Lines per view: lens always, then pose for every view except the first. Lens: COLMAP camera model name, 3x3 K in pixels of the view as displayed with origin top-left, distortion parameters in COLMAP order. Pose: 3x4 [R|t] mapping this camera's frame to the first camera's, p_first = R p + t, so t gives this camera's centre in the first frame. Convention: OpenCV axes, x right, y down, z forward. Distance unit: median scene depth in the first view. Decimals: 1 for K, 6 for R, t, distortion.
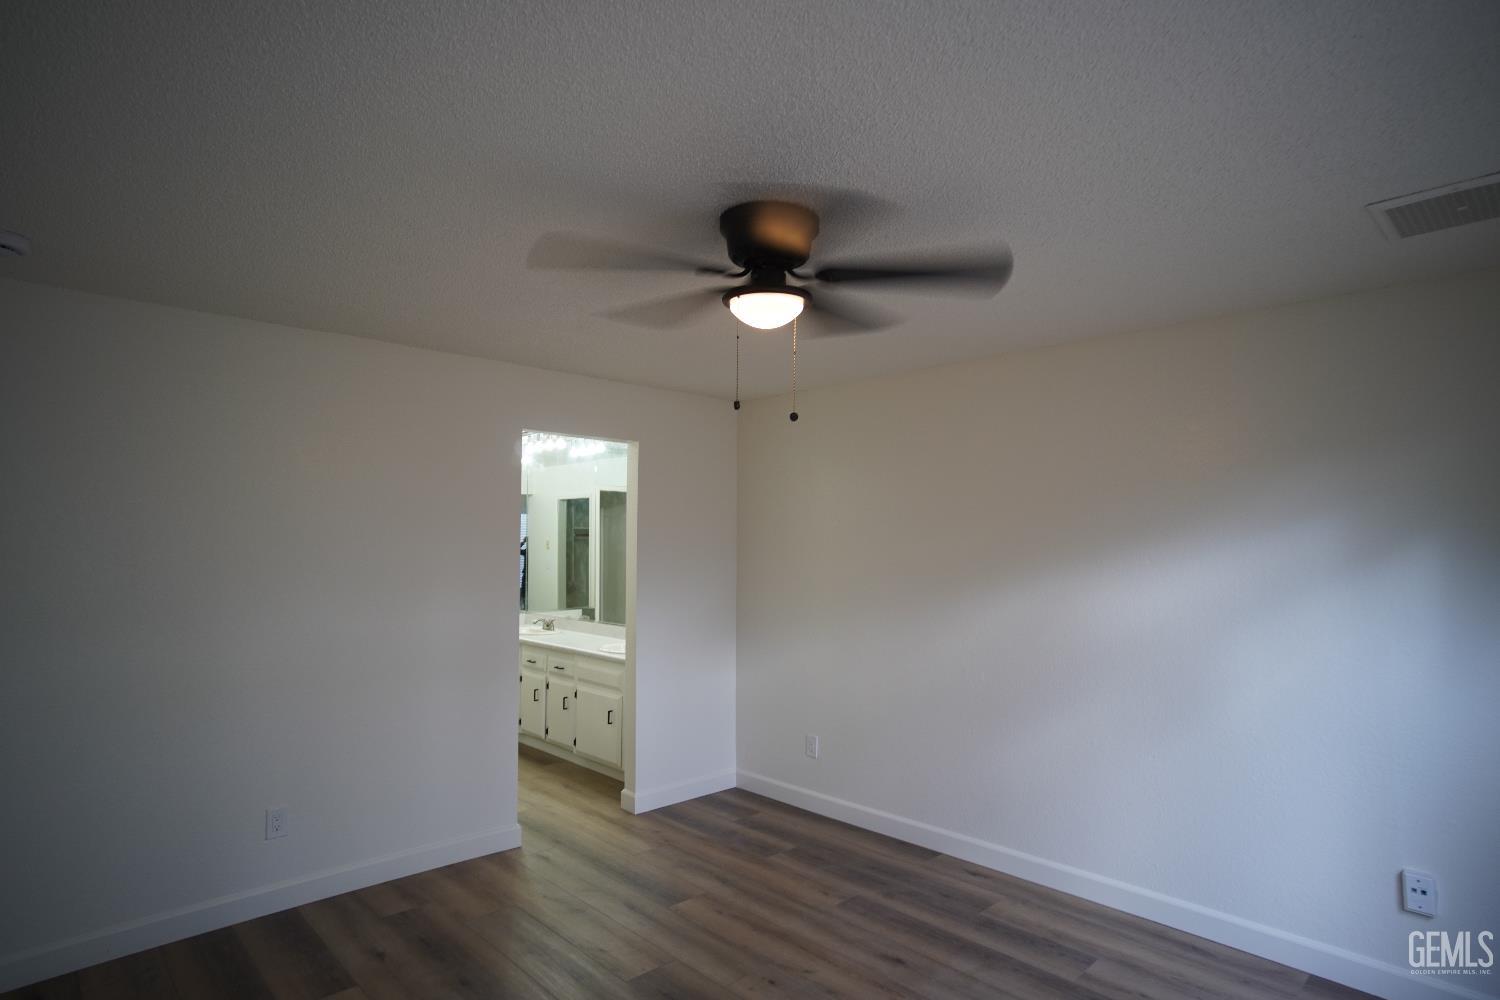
lens RADIAL K [[804.0, 0, 750.0], [0, 804.0, 500.0], [0, 0, 1]] dist [-0.057414, 0.038654]
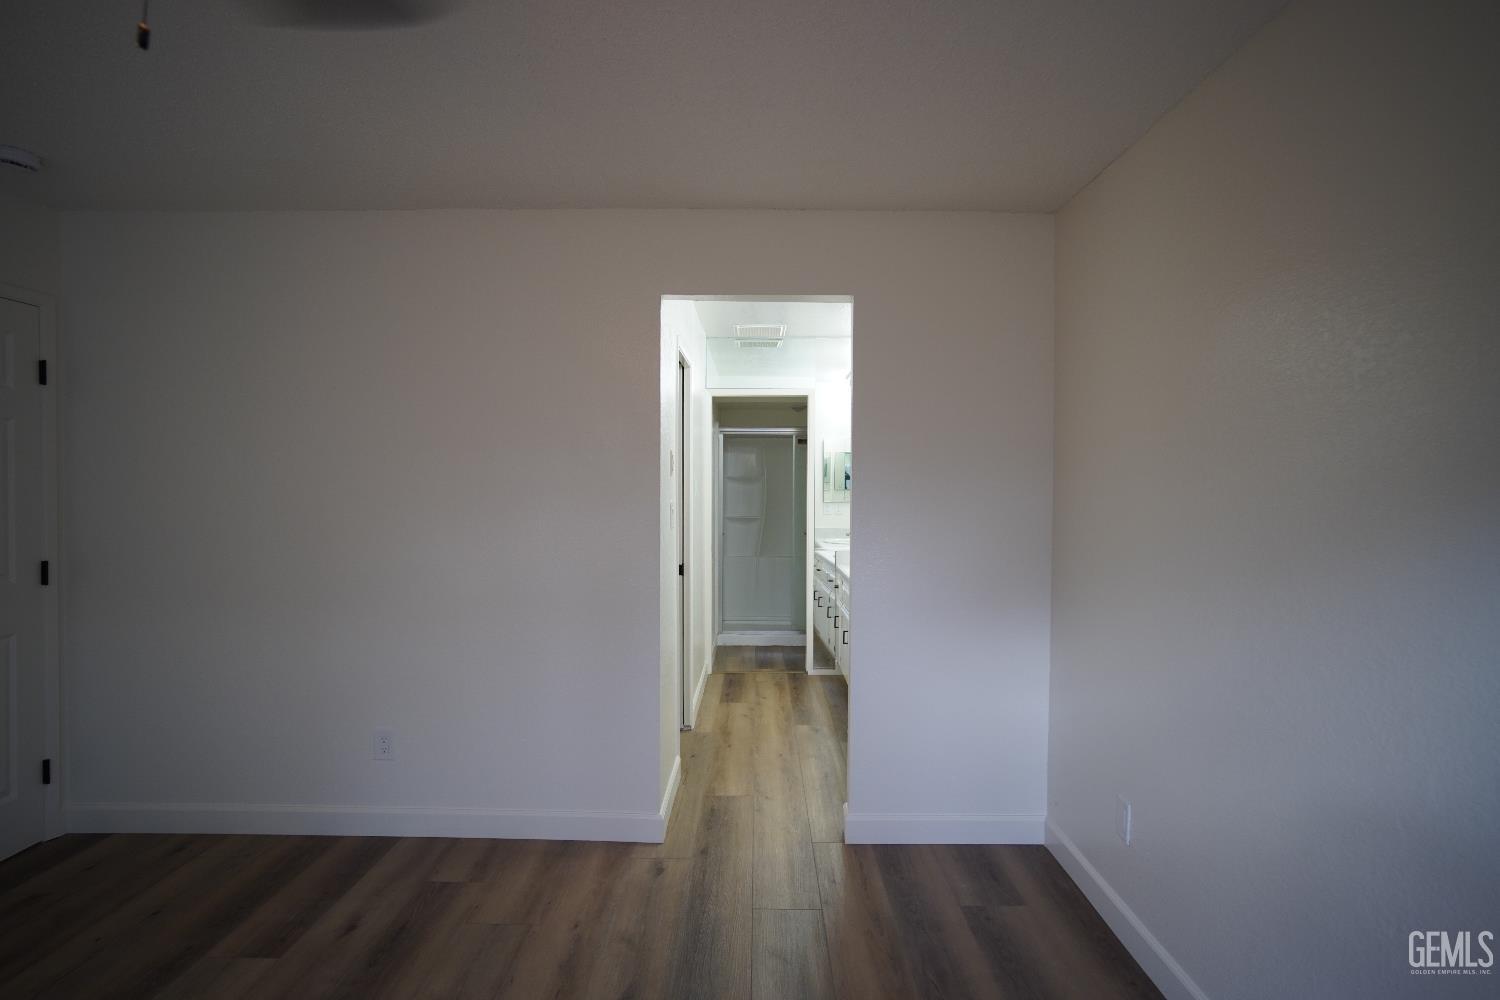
lens RADIAL K [[804.0, 0, 750.0], [0, 804.0, 500.0], [0, 0, 1]] dist [-0.057414, 0.038654]
pose [[0.722634, 0.025344, -0.690766, 0.312579], [0.025771, 0.997645, 0.063564, 0.053556], [0.690750, -0.063736, 0.720279, 0.529359]]
